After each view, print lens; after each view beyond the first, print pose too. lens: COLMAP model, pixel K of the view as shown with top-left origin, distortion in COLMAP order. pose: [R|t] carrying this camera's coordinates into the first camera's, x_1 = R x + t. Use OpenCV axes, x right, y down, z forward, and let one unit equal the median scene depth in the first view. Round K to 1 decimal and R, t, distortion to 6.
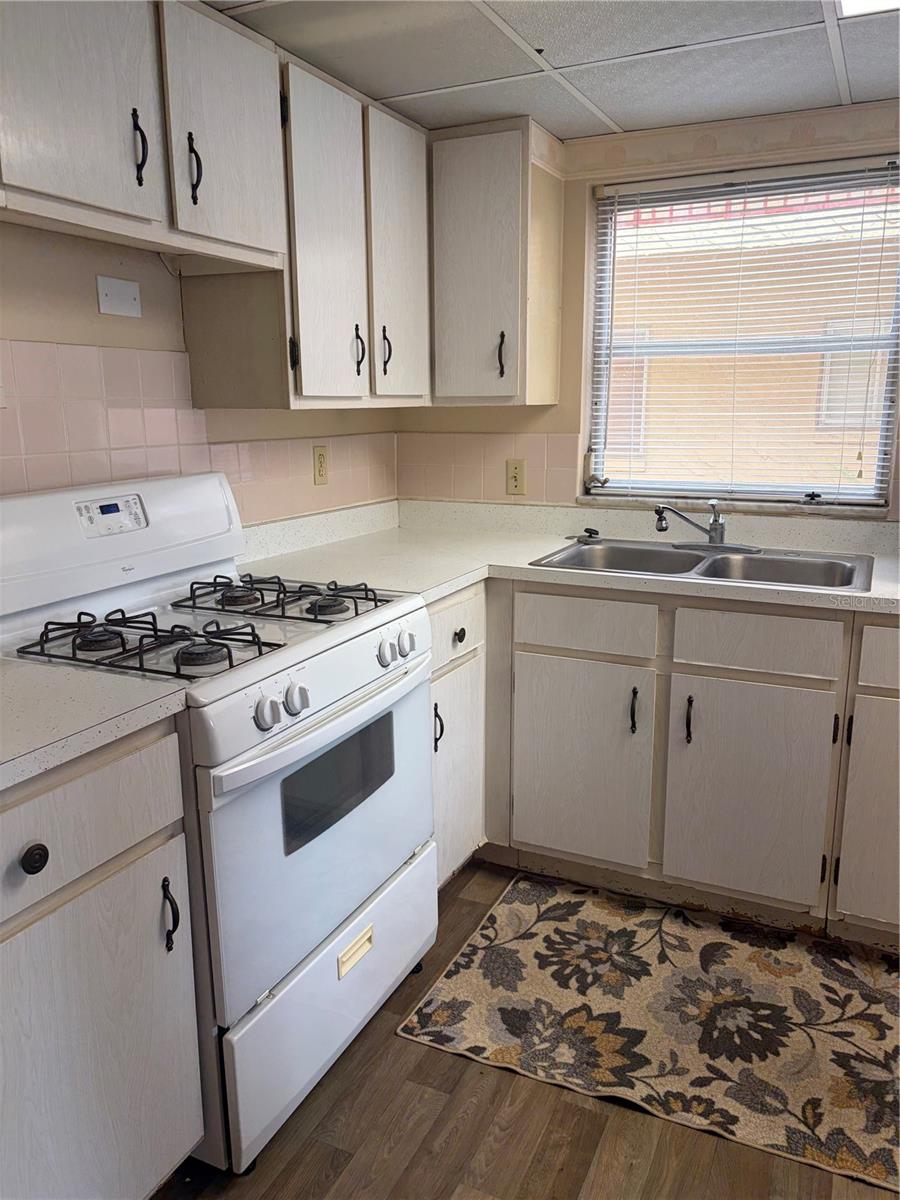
lens RADIAL K [[913.1, 0, 451.6], [0, 913.1, 600.8], [0, 0, 1]] dist [0.012513, -0.018936]
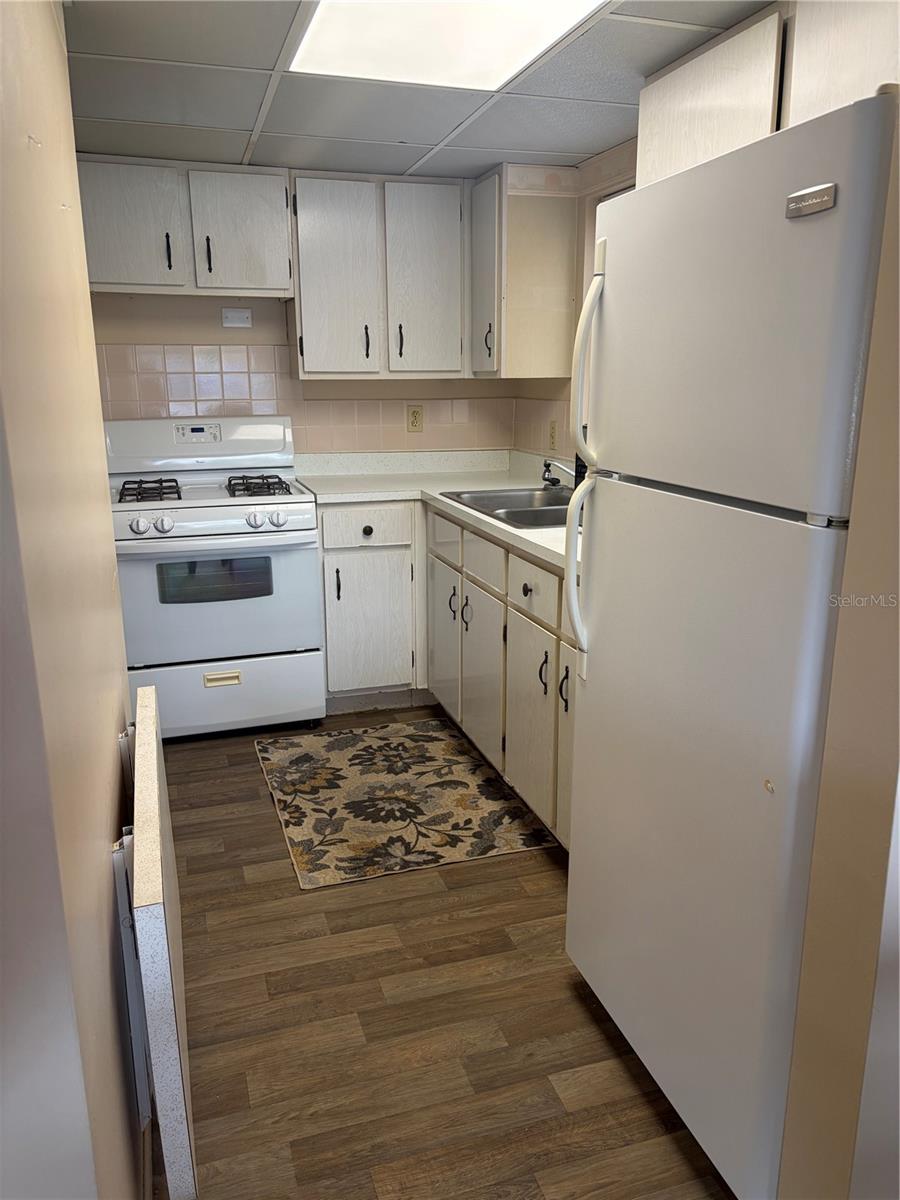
lens RADIAL K [[913.1, 0, 460.4], [0, 913.1, 600.8], [0, 0, 1]] dist [0.012513, -0.018936]
pose [[0.687724, 0.183088, -0.702506, 1.290946], [-0.158611, 0.982192, 0.100706, -0.025600], [0.708433, 0.042167, 0.704517, 0.038503]]
